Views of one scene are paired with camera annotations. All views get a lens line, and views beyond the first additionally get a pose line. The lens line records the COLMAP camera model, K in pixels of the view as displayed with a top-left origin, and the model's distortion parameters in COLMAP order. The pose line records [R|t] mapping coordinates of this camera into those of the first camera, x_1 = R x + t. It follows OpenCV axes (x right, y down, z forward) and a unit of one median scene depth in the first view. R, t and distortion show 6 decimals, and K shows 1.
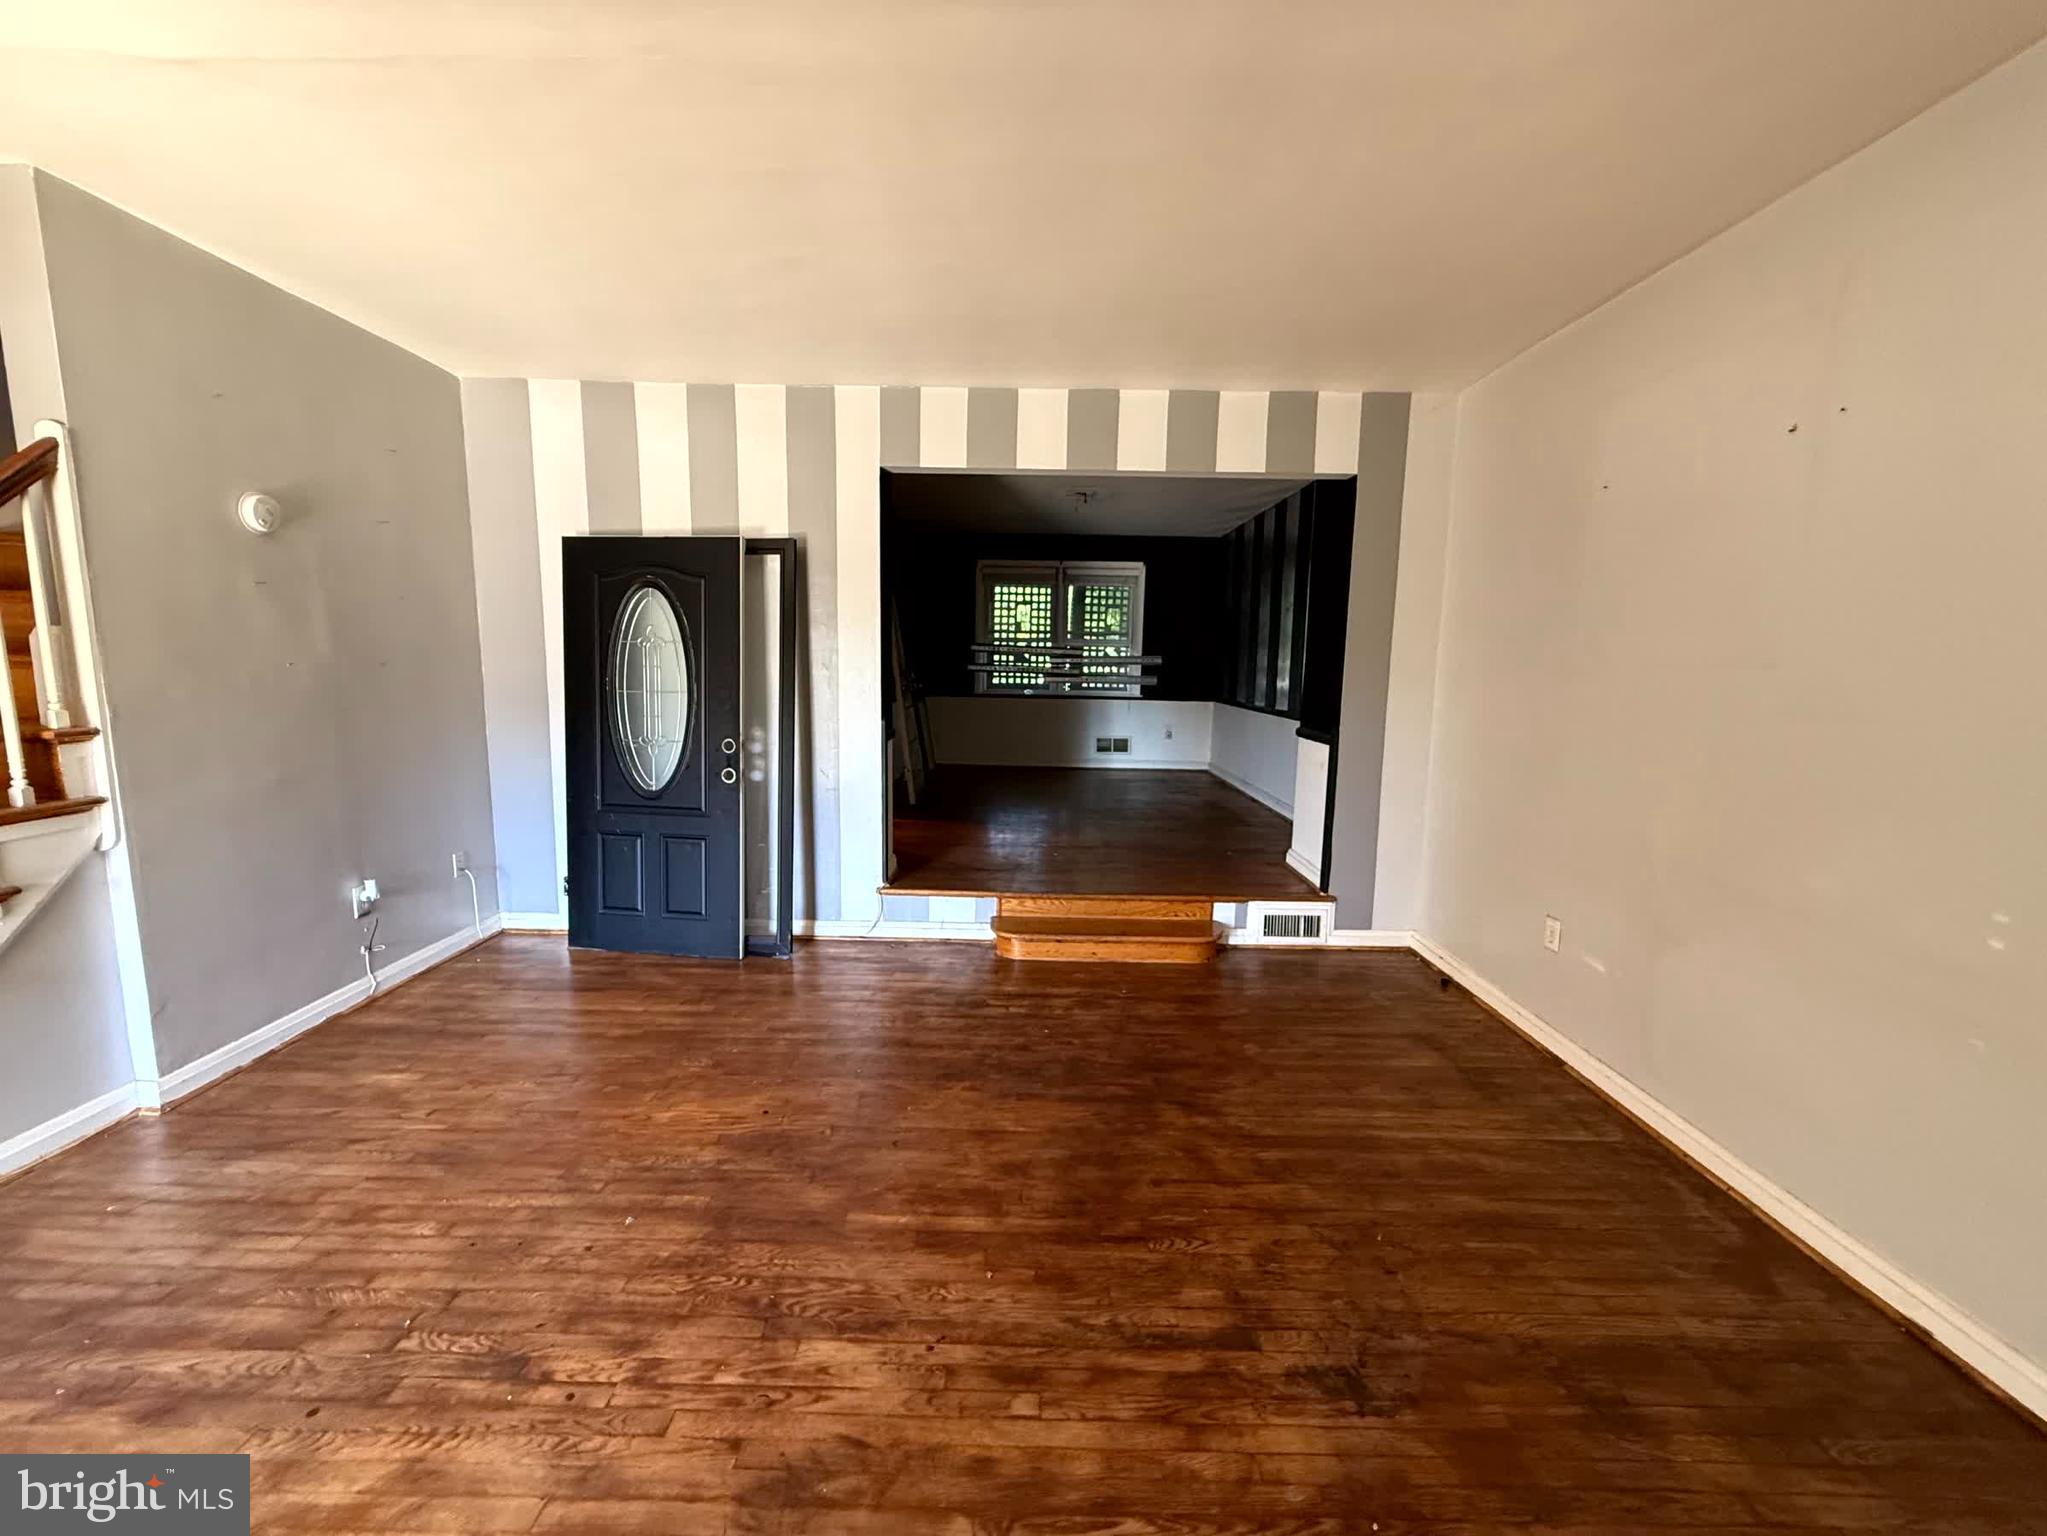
lens RADIAL K [[807.1, 0, 1014.5], [0, 807.1, 762.4], [0, 0, 1]] dist [-0.002579, -0.000094]
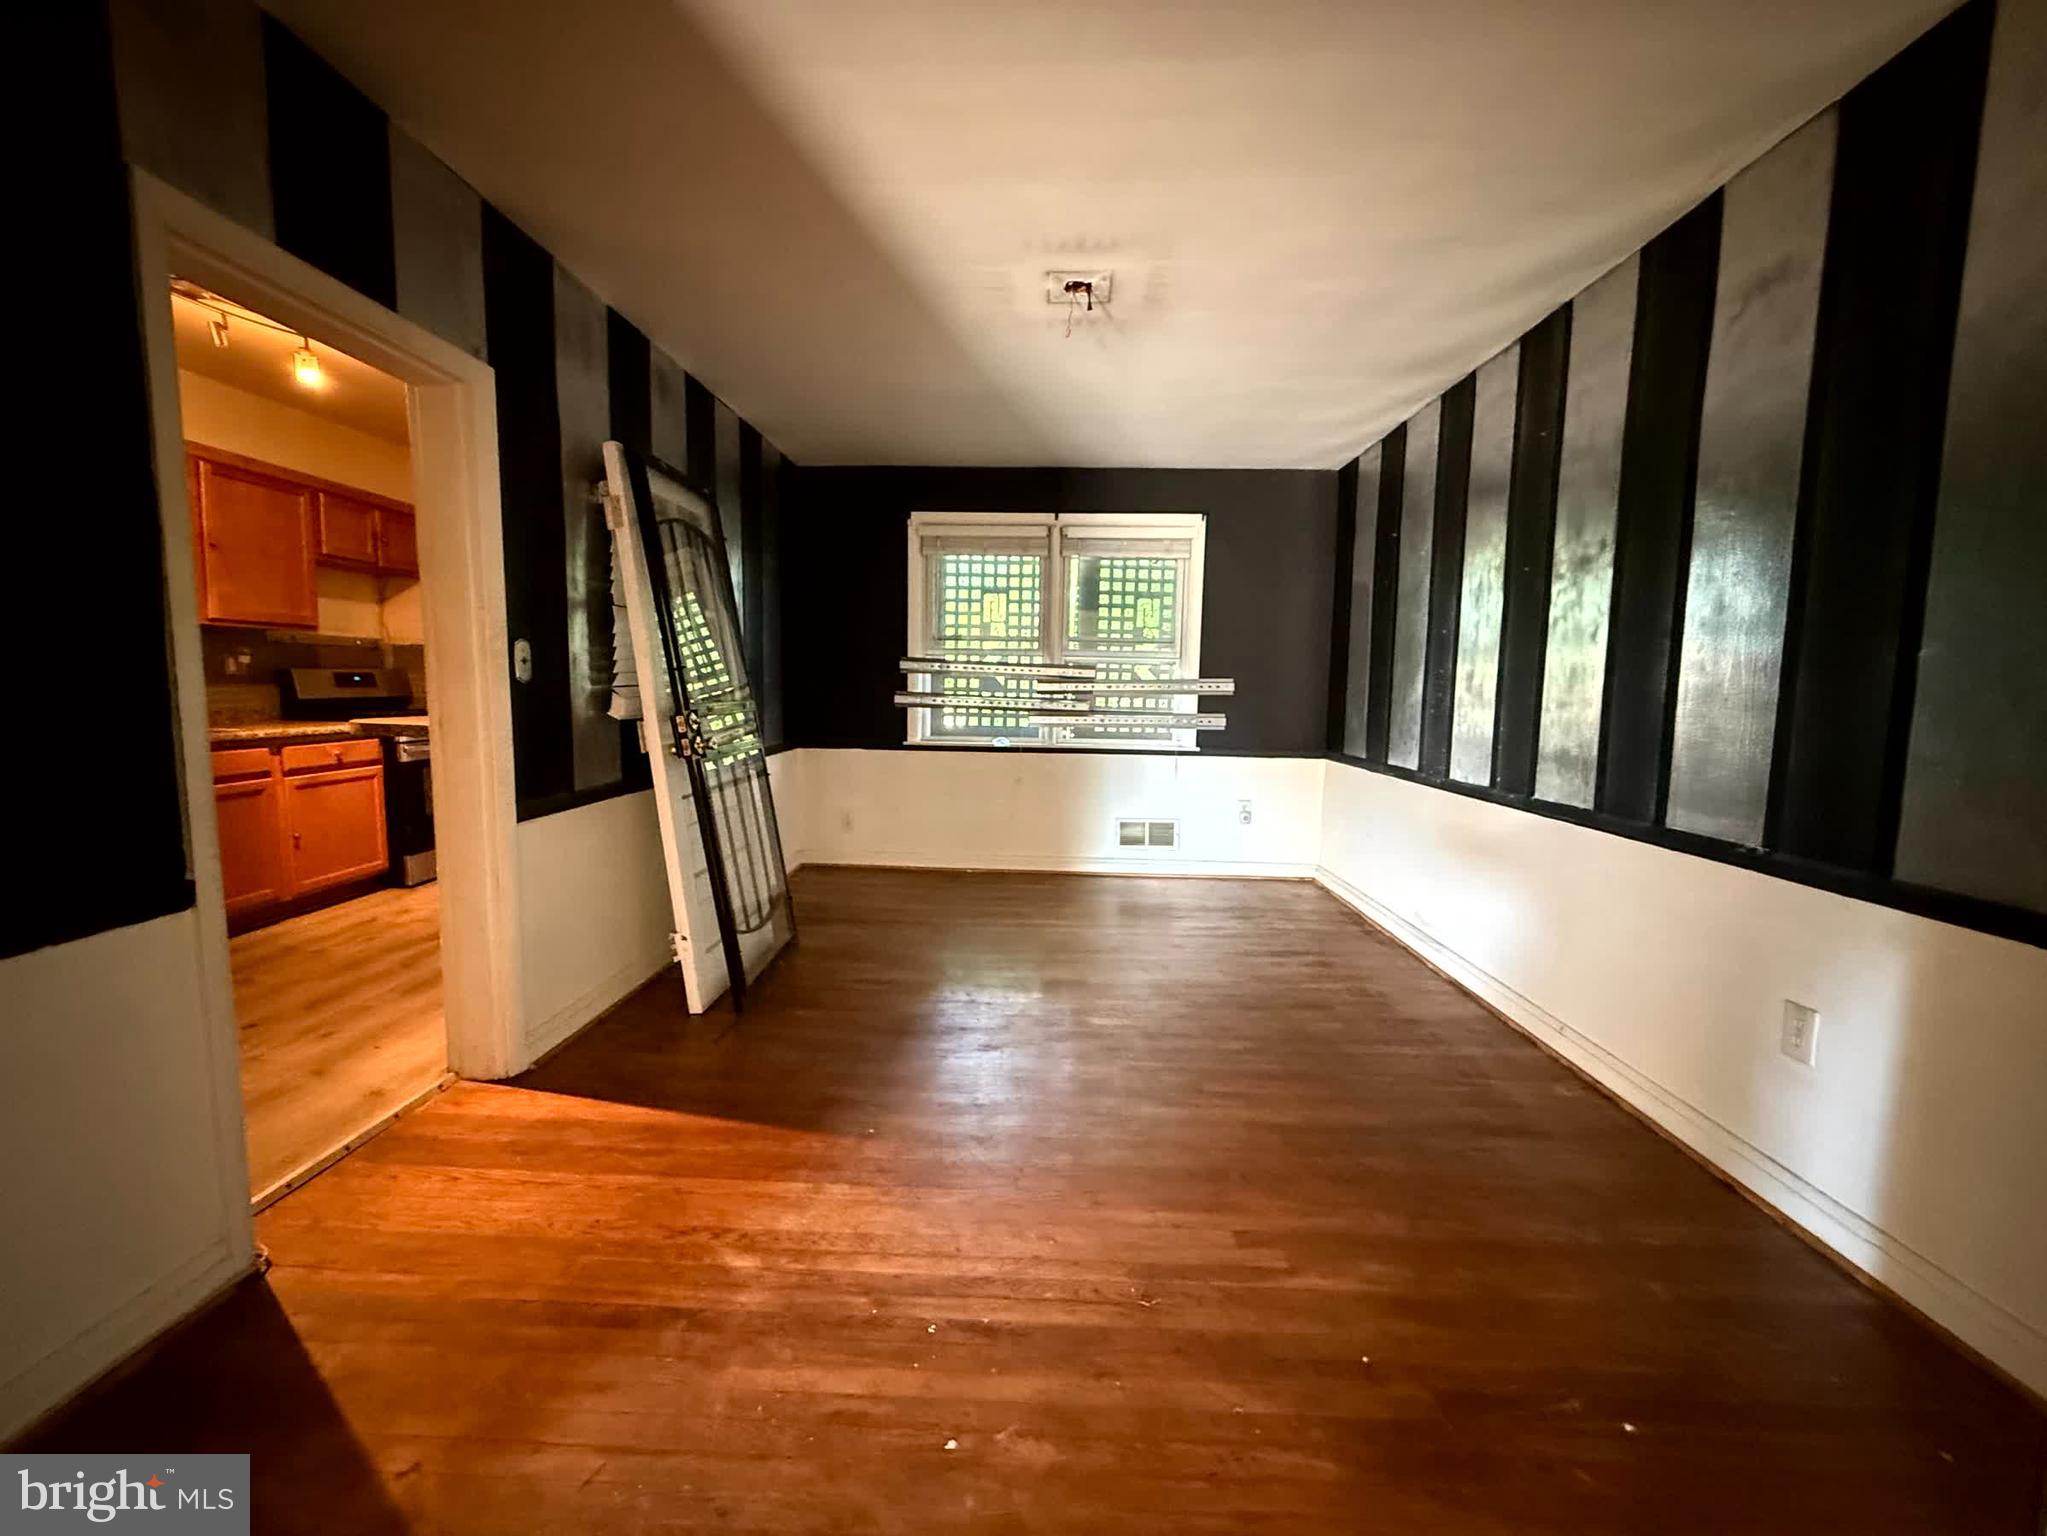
lens RADIAL K [[814.7, 0, 1015.0], [0, 814.7, 755.2], [0, 0, 1]] dist [0.002243, -0.000147]
pose [[0.999538, 0.001788, -0.030353, 0.044401], [-0.003131, 0.999016, -0.044235, -0.050733], [0.030244, 0.044310, 0.998560, 0.411230]]
